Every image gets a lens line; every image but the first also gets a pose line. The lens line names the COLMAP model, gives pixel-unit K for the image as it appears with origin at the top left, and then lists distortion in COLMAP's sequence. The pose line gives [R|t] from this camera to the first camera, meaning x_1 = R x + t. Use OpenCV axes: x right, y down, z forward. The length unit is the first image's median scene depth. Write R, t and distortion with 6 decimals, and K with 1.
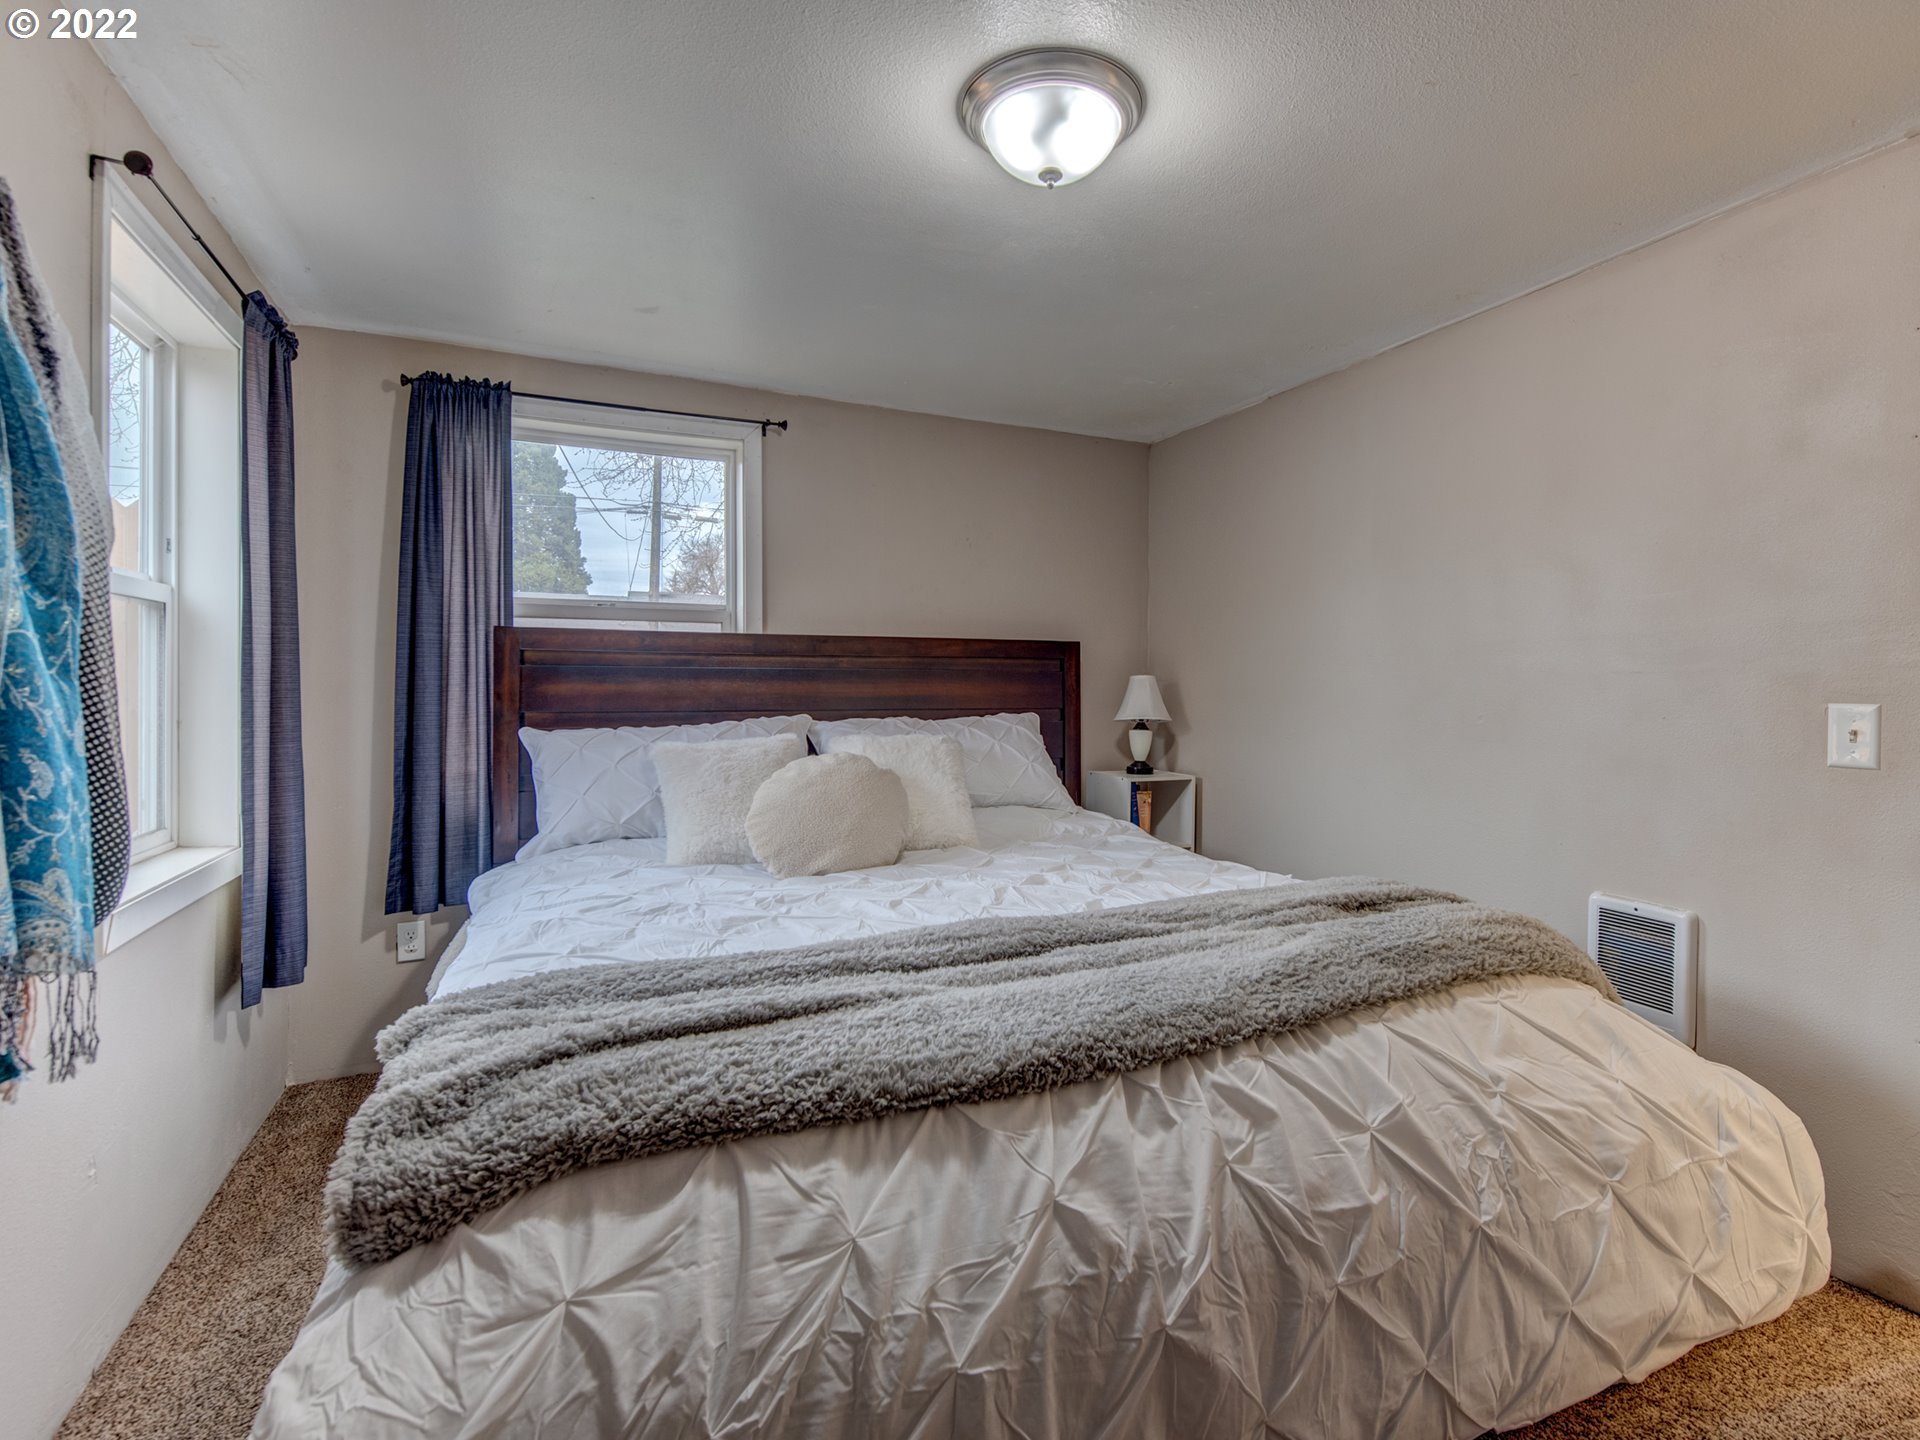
lens RADIAL K [[938.4, 0, 964.1], [0, 938.4, 701.9], [0, 0, 1]] dist [0.001757, 0.000084]
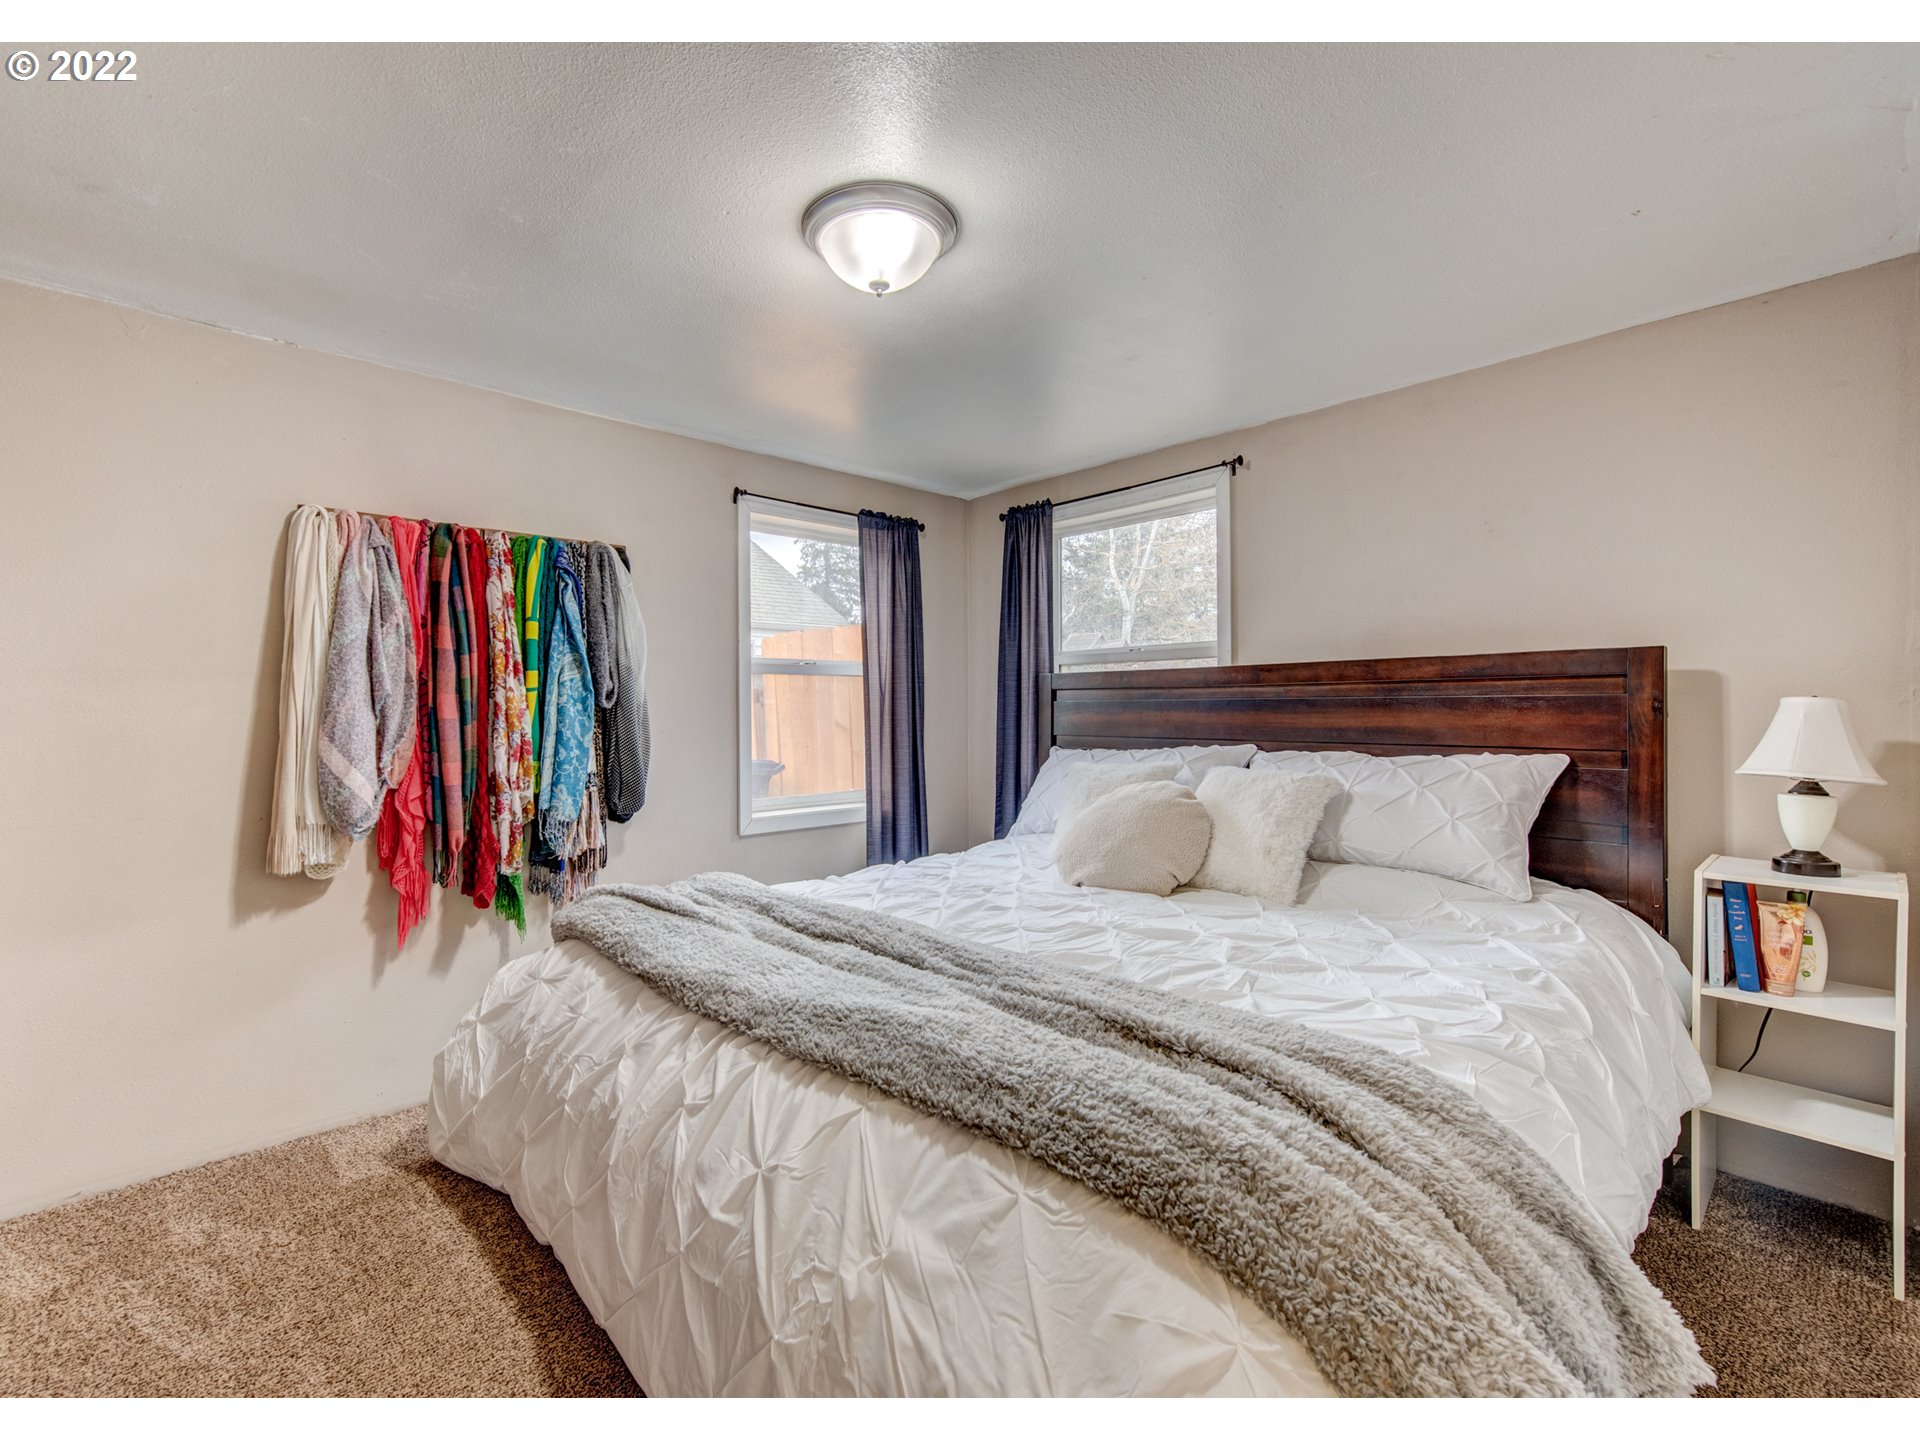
lens RADIAL K [[896.4, 0, 960.0], [0, 896.4, 720.0], [0, 0, 1]] dist [0.003518, 0.000253]
pose [[0.285589, 0.008547, -0.958314, 0.679239], [-0.006601, 0.999954, 0.006951, -0.017976], [0.958329, 0.004341, 0.285633, 0.443961]]
